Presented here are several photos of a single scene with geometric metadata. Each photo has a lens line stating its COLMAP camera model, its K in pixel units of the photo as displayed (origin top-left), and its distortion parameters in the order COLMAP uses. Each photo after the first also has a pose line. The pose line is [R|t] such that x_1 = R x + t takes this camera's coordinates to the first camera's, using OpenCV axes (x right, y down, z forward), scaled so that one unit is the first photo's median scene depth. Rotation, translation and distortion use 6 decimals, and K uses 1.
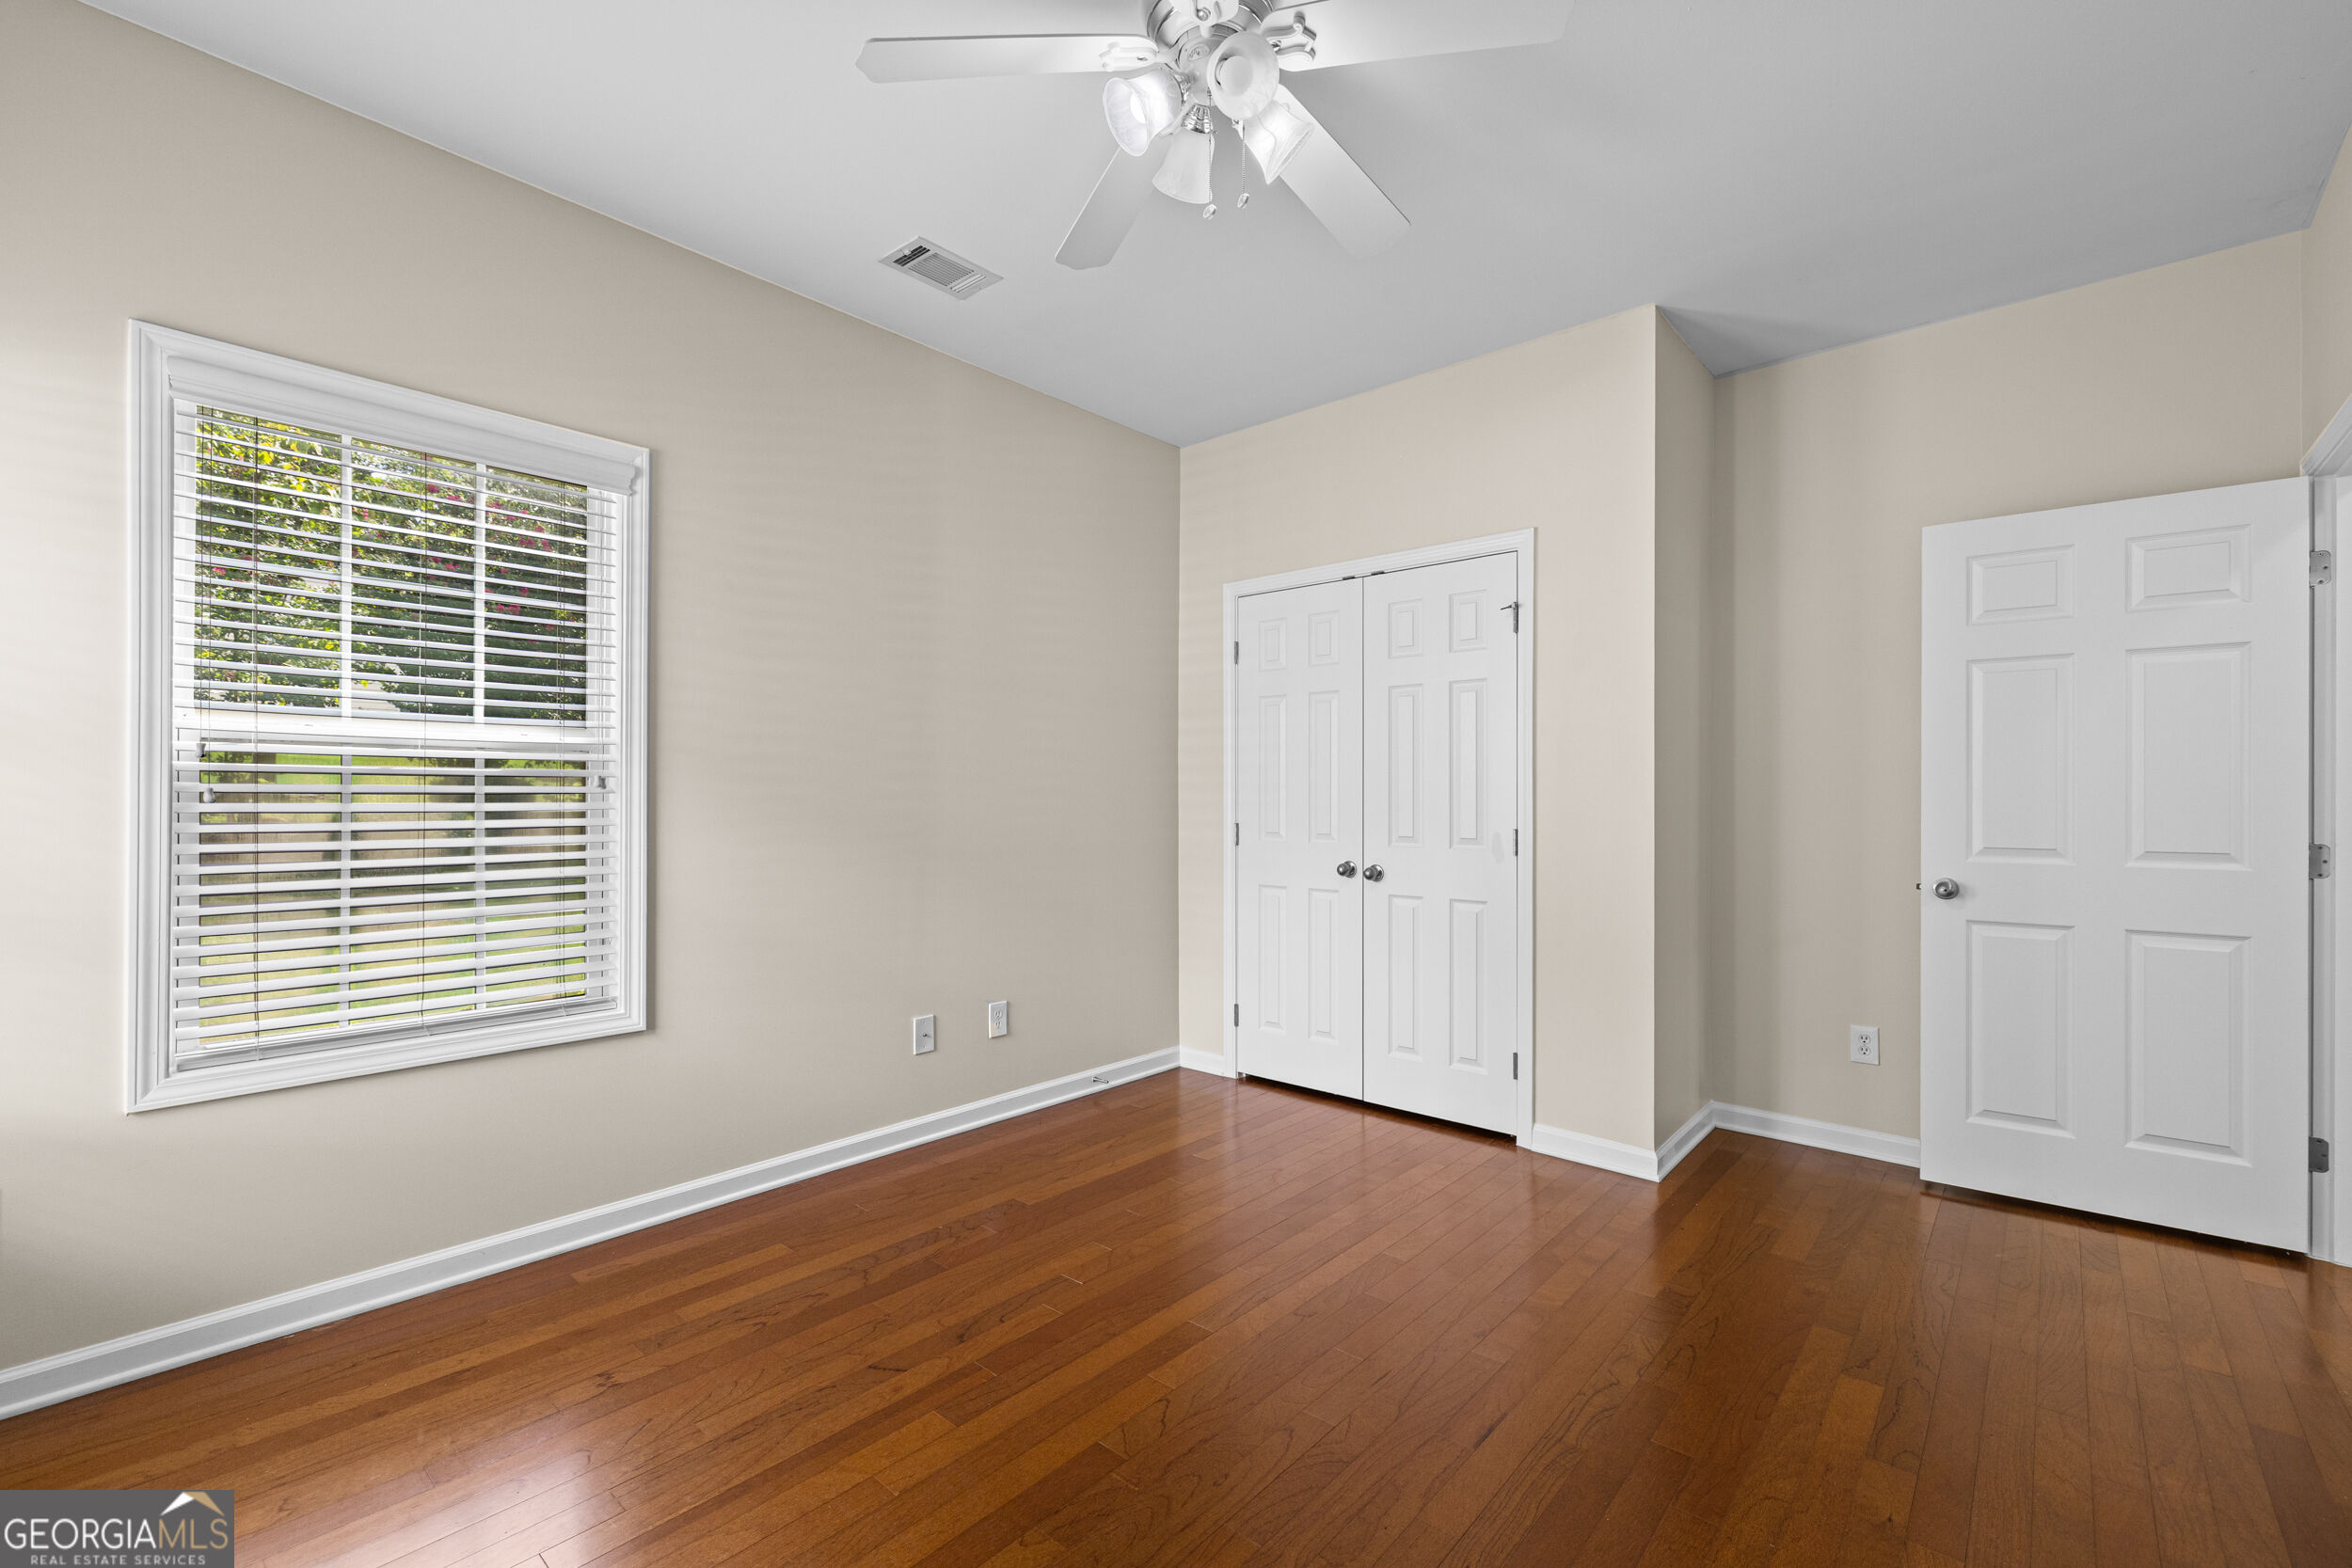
lens RADIAL K [[1000.8, 0, 1192.4], [0, 1000.8, 788.8], [0, 0, 1]] dist [-0.001845, 0.001363]
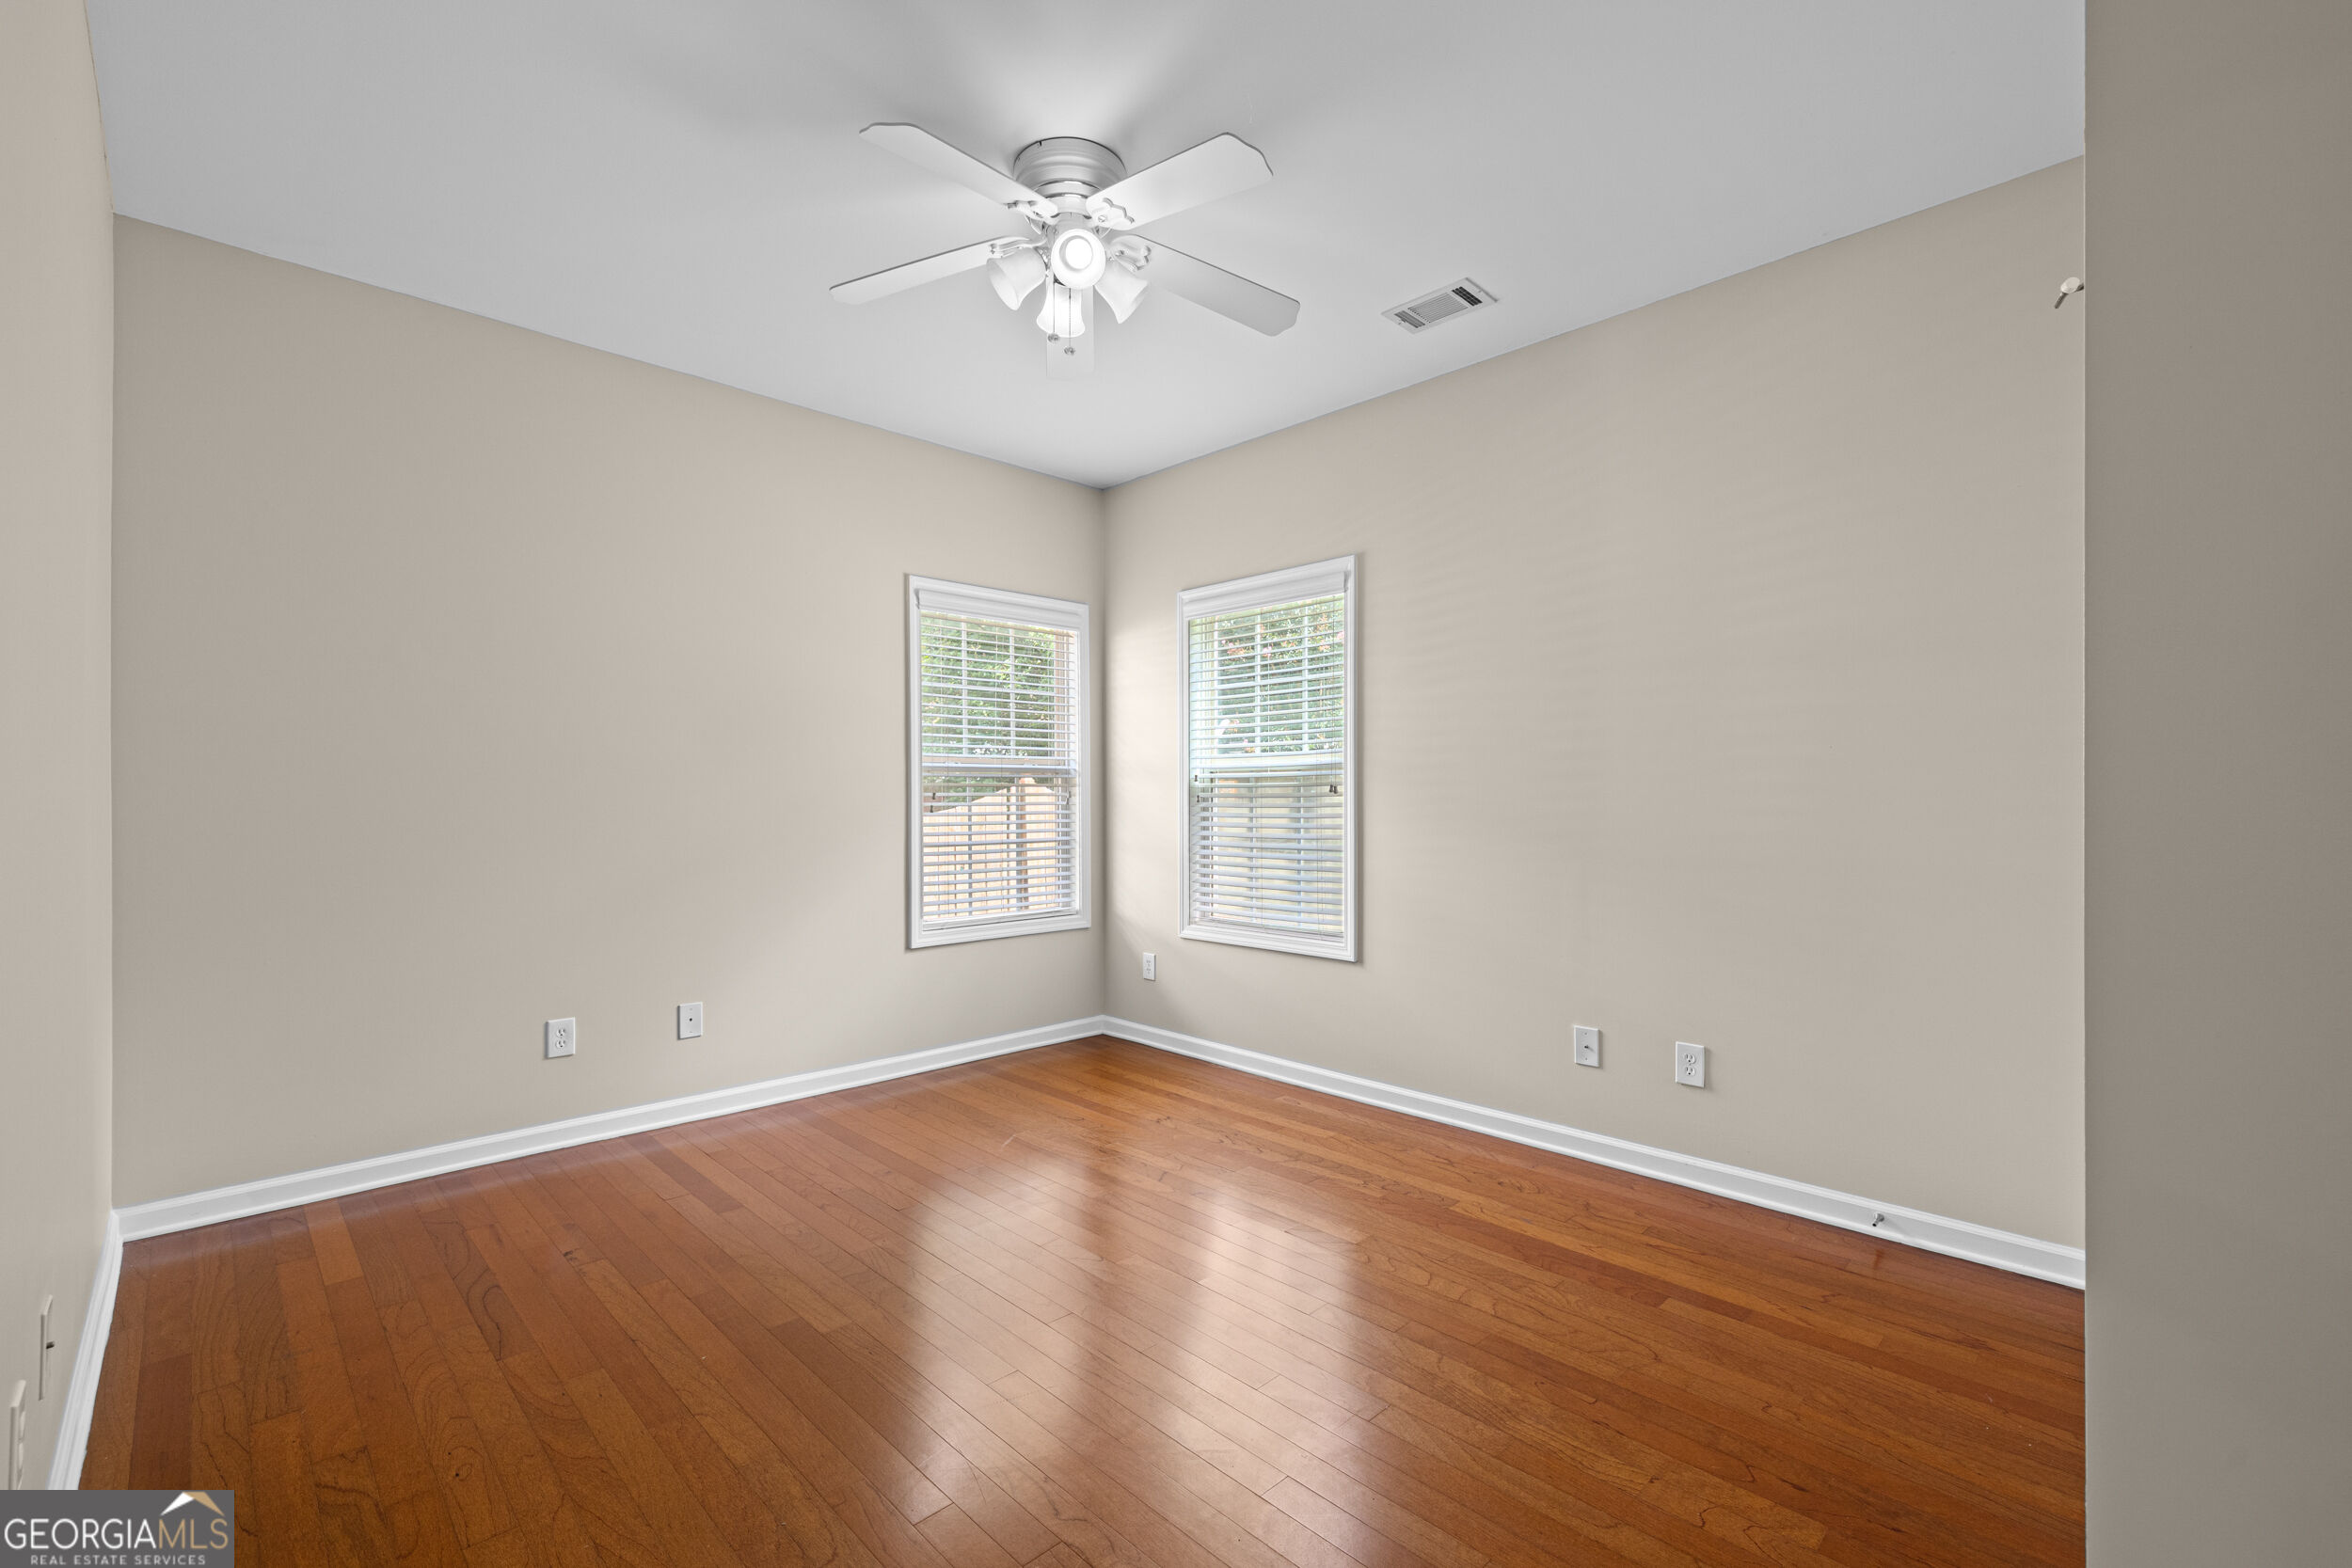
lens RADIAL K [[1000.8, 0, 1169.3], [0, 1000.8, 780.8], [0, 0, 1]] dist [-0.001845, 0.001363]
pose [[-0.086888, -0.027826, -0.995829, 0.903223], [0.004732, 0.999587, -0.028344, 0.022986], [0.996207, -0.007175, -0.086720, 0.862946]]
